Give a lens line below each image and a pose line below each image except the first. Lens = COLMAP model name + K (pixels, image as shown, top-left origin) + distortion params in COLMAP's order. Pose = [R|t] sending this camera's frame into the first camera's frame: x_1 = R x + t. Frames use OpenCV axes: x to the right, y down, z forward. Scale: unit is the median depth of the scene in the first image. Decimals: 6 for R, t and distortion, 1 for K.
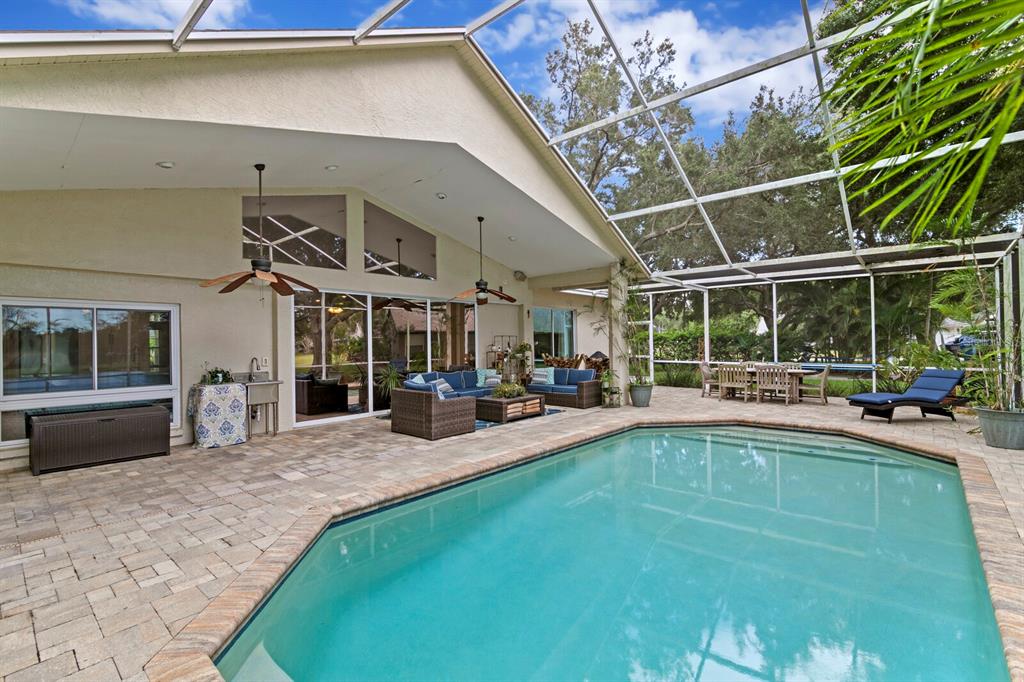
lens RADIAL K [[464.1, 0, 512.0], [0, 464.1, 341.0], [0, 0, 1]] dist [0.000998, 0.000356]
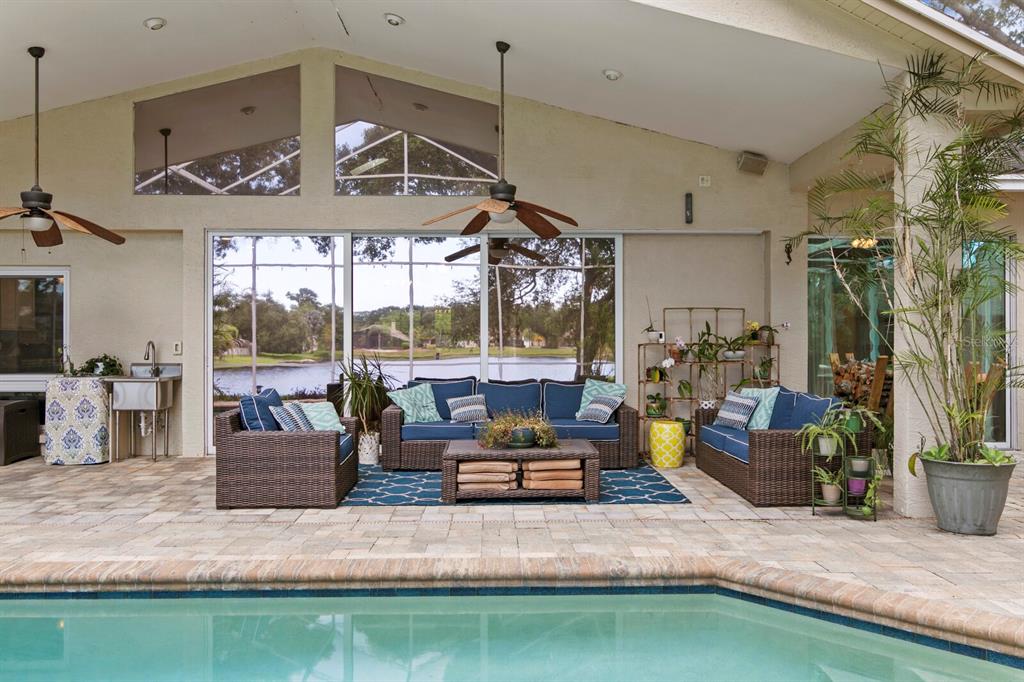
lens RADIAL K [[792.9, 0, 512.0], [0, 792.9, 341.0], [0, 0, 1]] dist [0.013204, 0.001857]
pose [[0.677901, 0.018767, -0.734914, 0.664913], [-0.004713, 0.999764, 0.021183, 0.008530], [0.735138, -0.010896, 0.677830, 0.620670]]
